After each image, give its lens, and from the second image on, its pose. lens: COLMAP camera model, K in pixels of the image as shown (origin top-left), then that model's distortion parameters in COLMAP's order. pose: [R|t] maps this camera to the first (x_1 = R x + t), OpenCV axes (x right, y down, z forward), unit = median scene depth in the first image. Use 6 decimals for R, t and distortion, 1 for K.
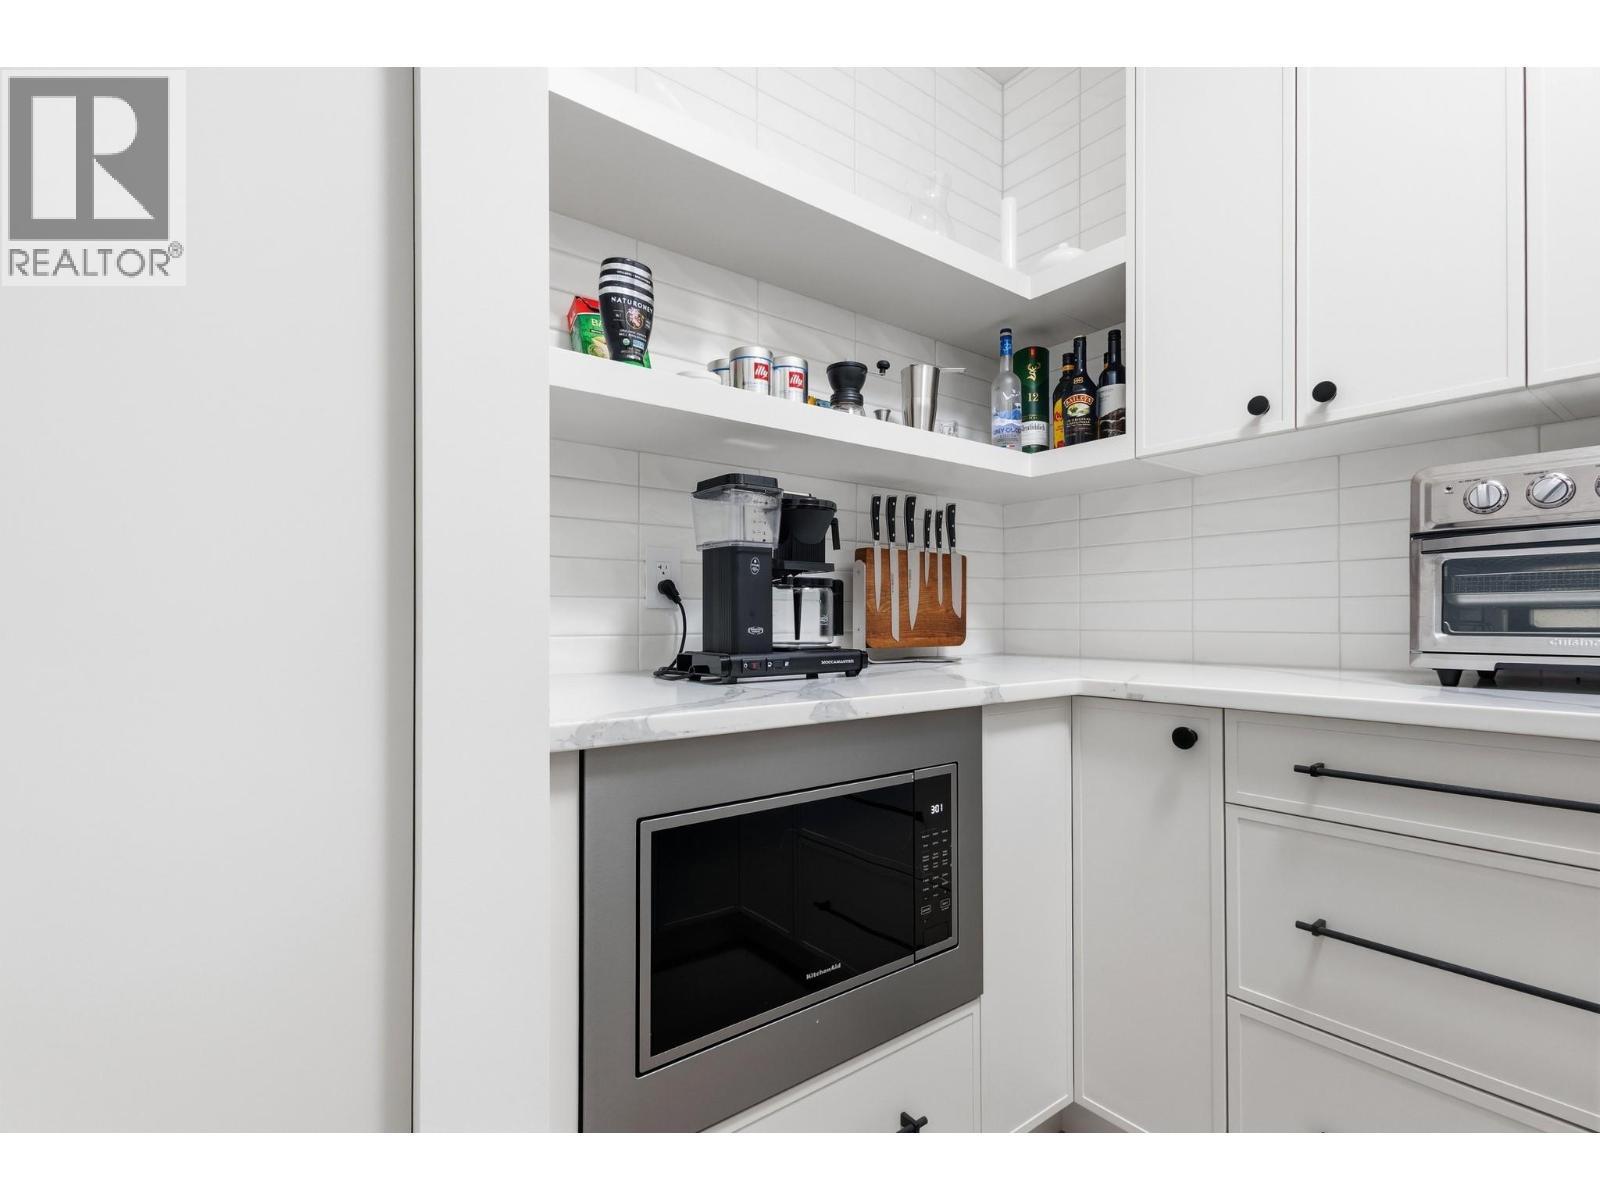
lens RADIAL K [[756.7, 0, 795.7], [0, 756.7, 614.1], [0, 0, 1]] dist [0.011142, -0.000244]
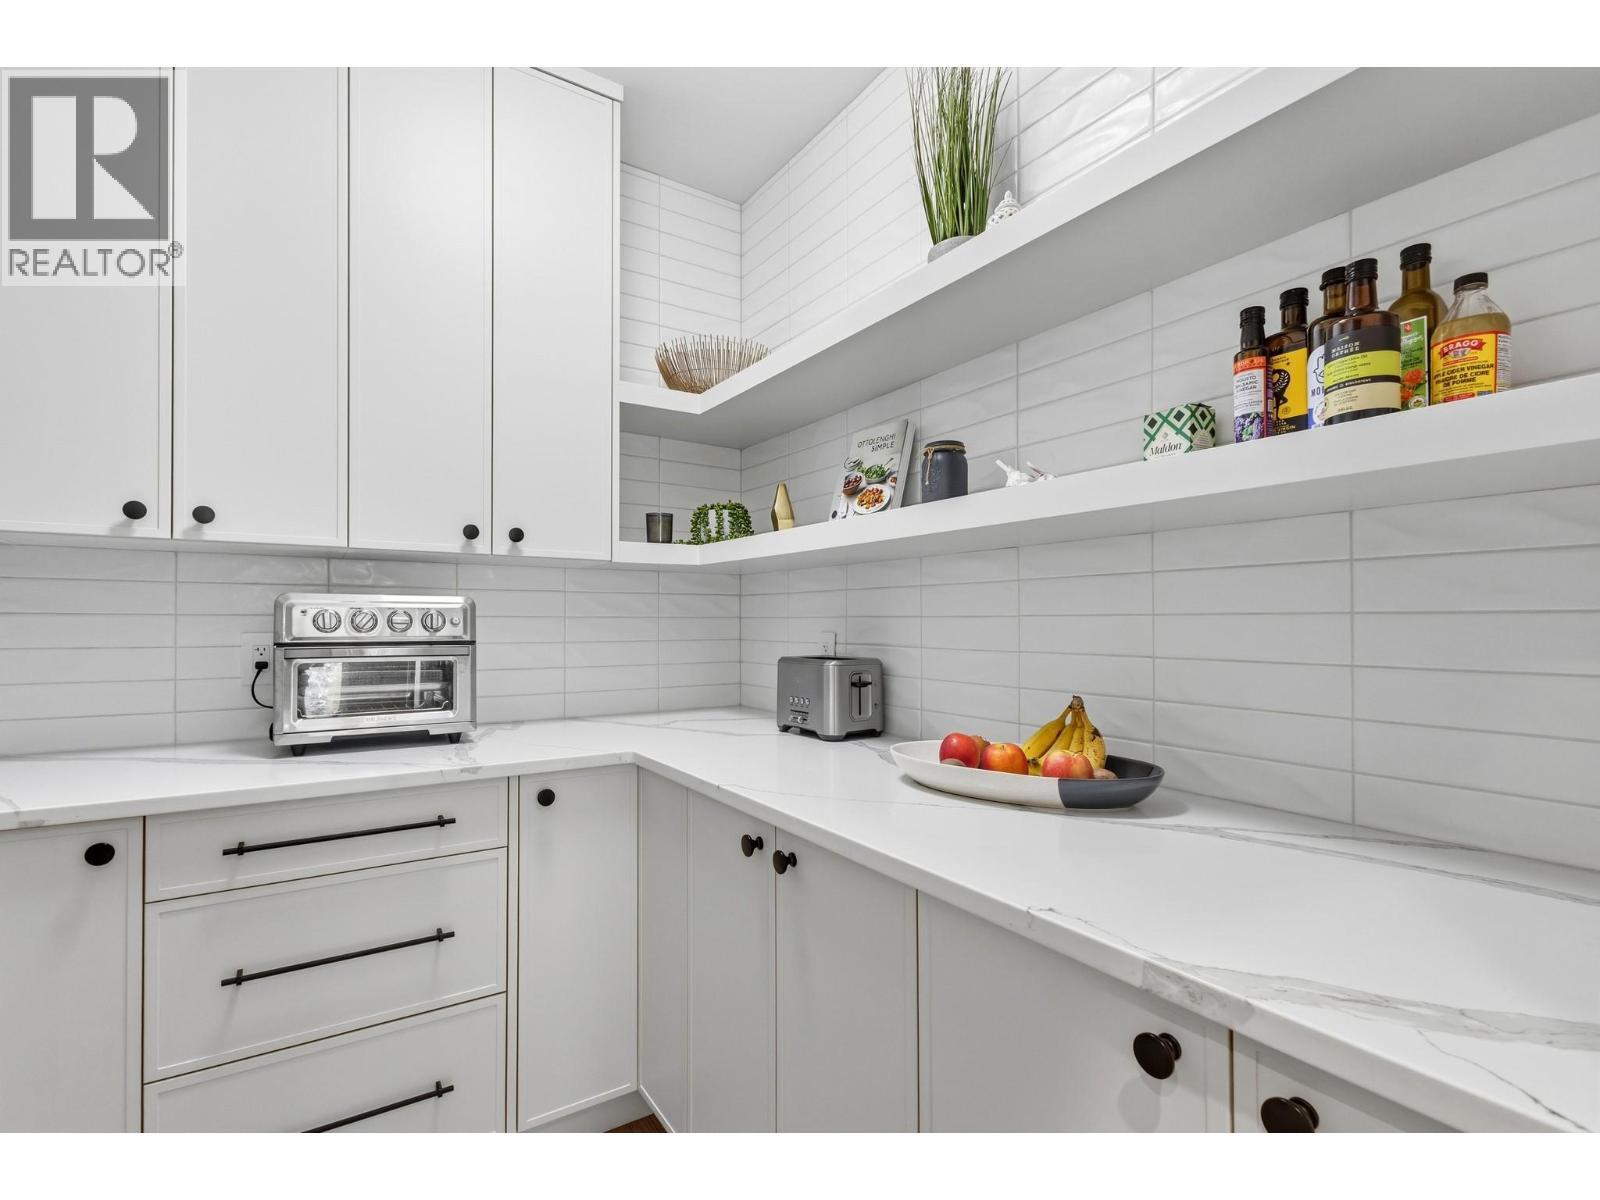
lens RADIAL K [[756.7, 0, 800.4], [0, 756.7, 614.4], [0, 0, 1]] dist [0.011142, -0.000244]
pose [[0.079701, 0.011169, 0.996756, -0.368895], [-0.011485, 0.999881, -0.010286, -0.133448], [-0.996753, -0.010628, 0.079820, 0.002581]]
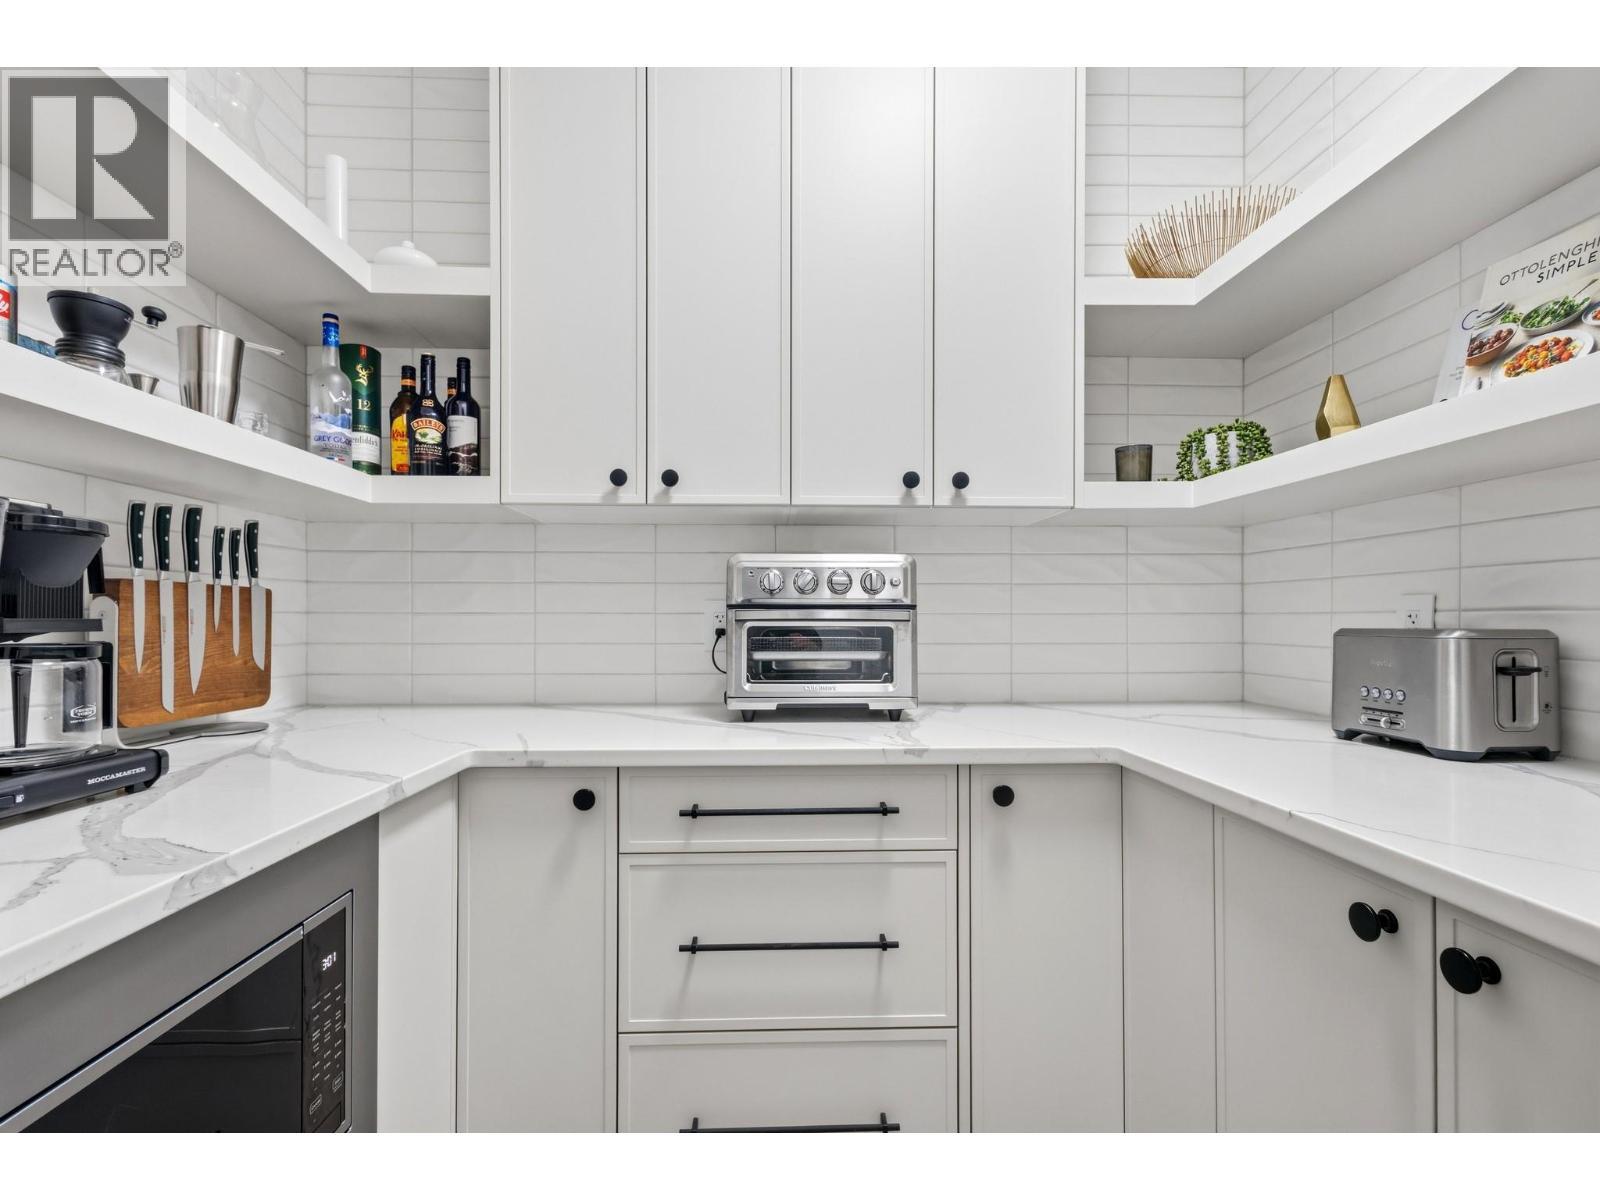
lens RADIAL K [[756.7, 0, 804.8], [0, 756.7, 617.0], [0, 0, 1]] dist [0.011142, -0.000244]
pose [[0.573411, 0.005909, 0.819246, -0.138757], [-0.011402, 0.999935, 0.000769, -0.077210], [-0.819188, -0.009781, 0.573441, 0.148711]]
